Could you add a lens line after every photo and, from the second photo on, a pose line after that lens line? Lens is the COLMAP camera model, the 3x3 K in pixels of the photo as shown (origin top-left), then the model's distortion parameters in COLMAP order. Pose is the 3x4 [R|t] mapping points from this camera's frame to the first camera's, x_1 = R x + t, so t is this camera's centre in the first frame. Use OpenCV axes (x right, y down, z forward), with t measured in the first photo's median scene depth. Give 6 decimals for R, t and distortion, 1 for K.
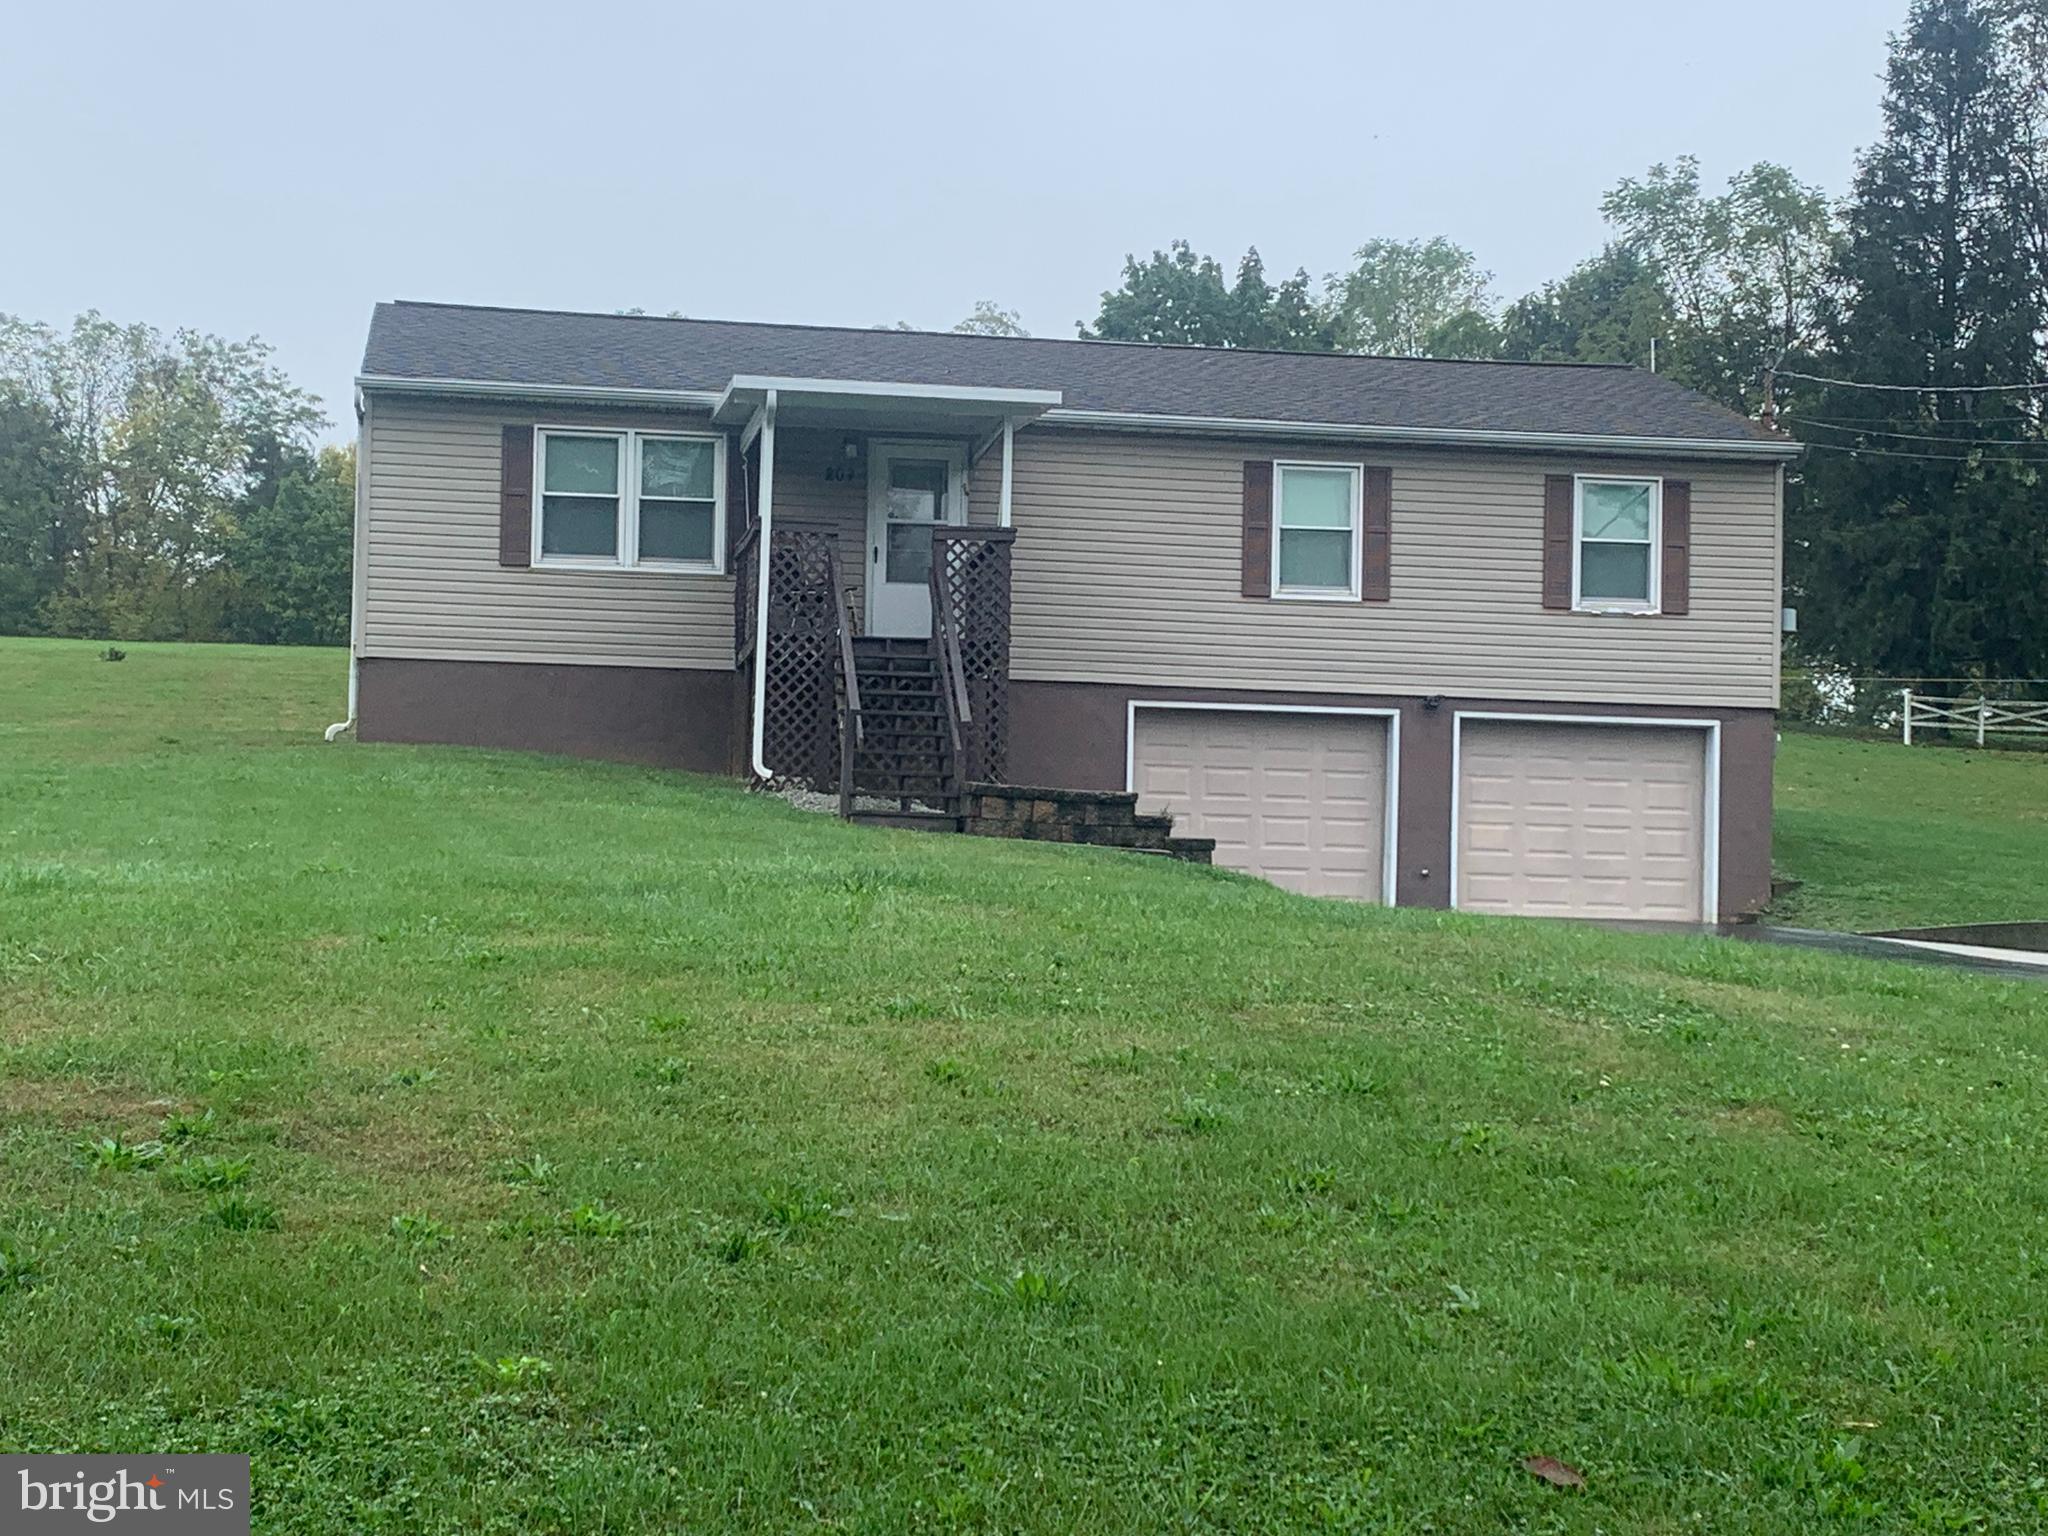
lens RADIAL K [[3269.0, 0, 1024.0], [0, 3269.0, 768.0], [0, 0, 1]] dist [0.207189, -0.692962]
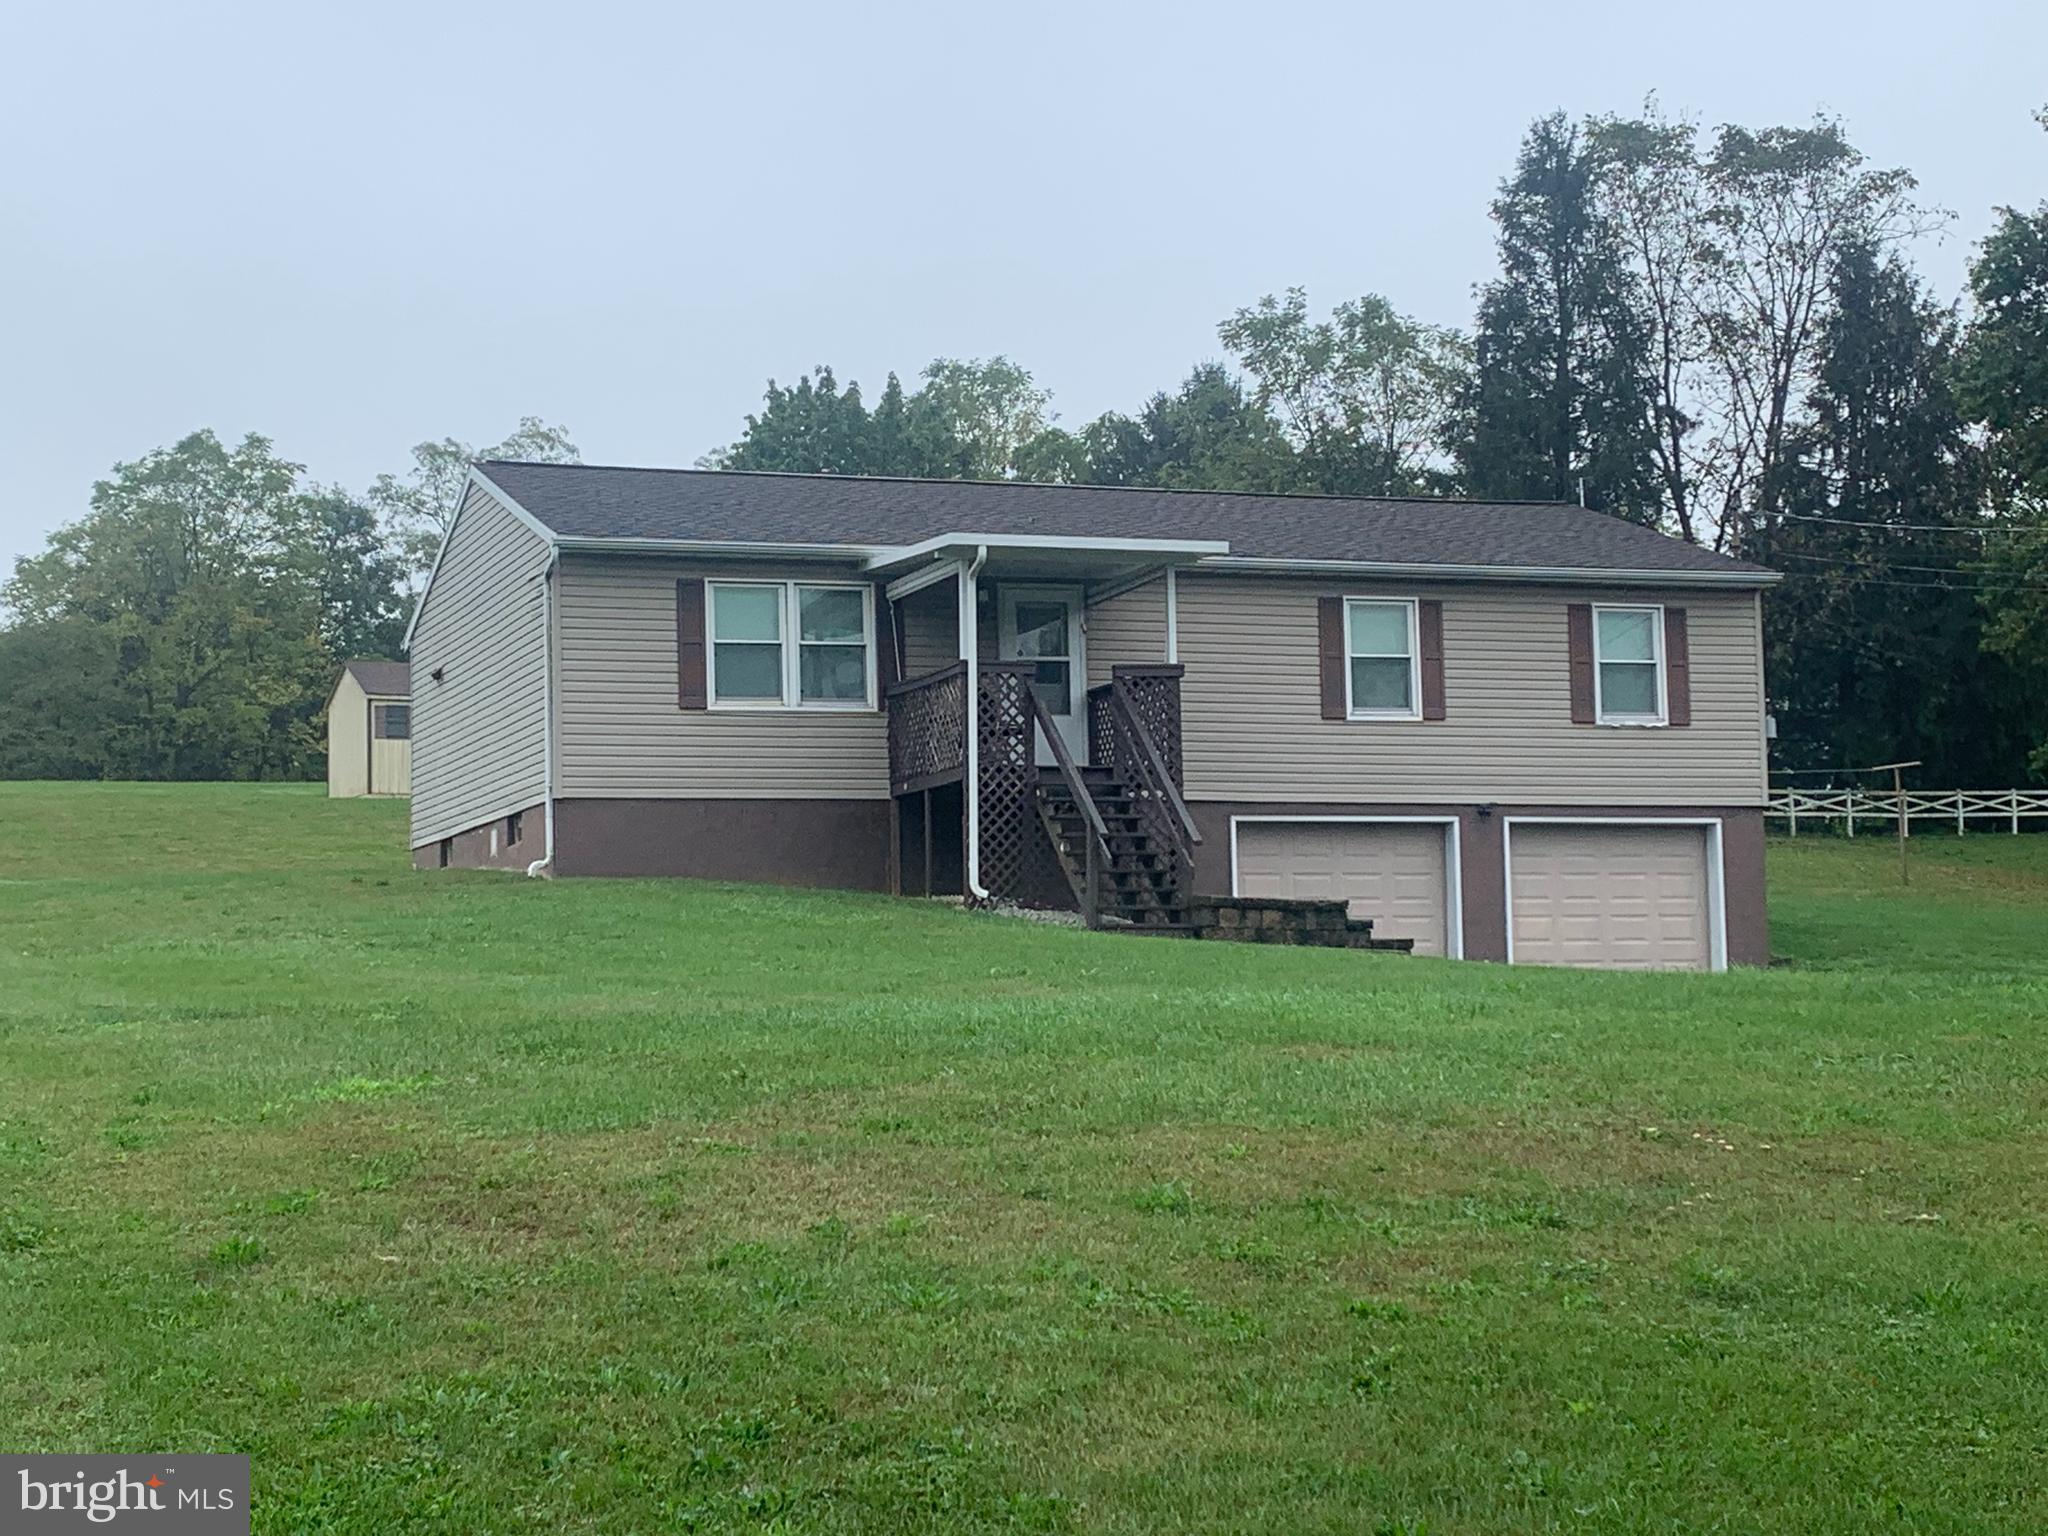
lens RADIAL K [[3269.0, 0, 1024.0], [0, 3269.0, 768.0], [0, 0, 1]] dist [0.207189, -0.692962]
pose [[0.982592, -0.028254, 0.183614, -0.235439], [0.033877, 0.999046, -0.027557, -0.008634], [-0.182660, 0.033297, 0.982612, -0.070824]]
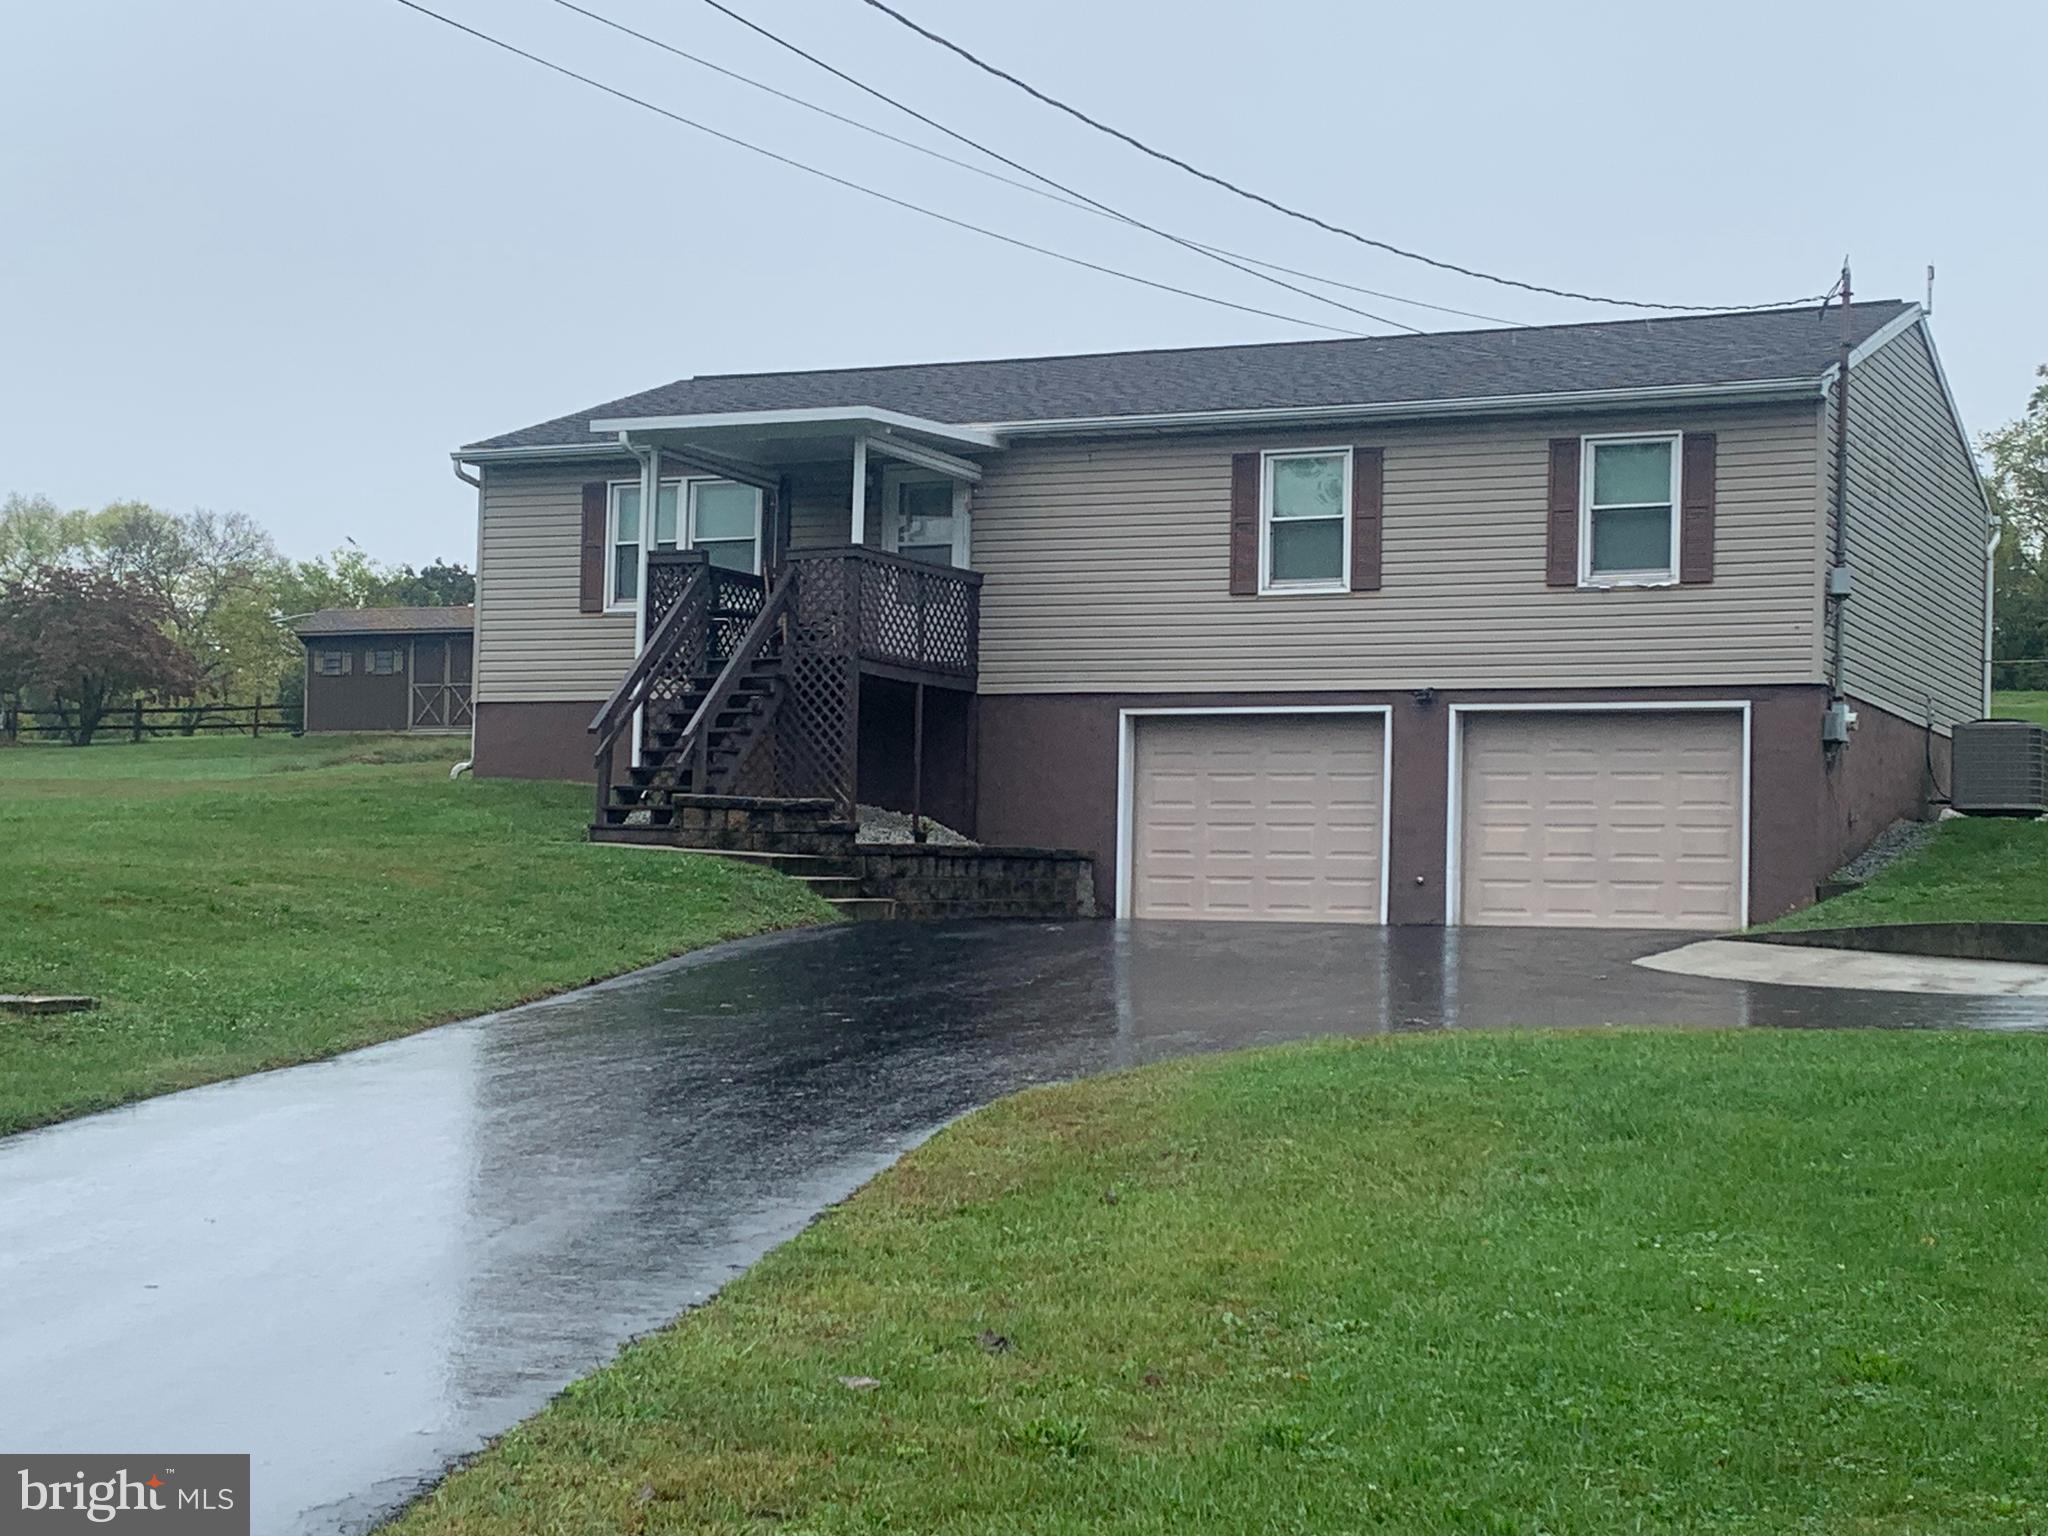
lens RADIAL K [[3513.2, 0, 1010.8], [0, 3513.2, 762.9], [0, 0, 1]] dist [0.240352, -0.848310]
pose [[0.820790, -0.037846, -0.569975, 0.596708], [0.025666, 0.999238, -0.029389, 0.025253], [0.570653, 0.009494, 0.821136, 0.114815]]
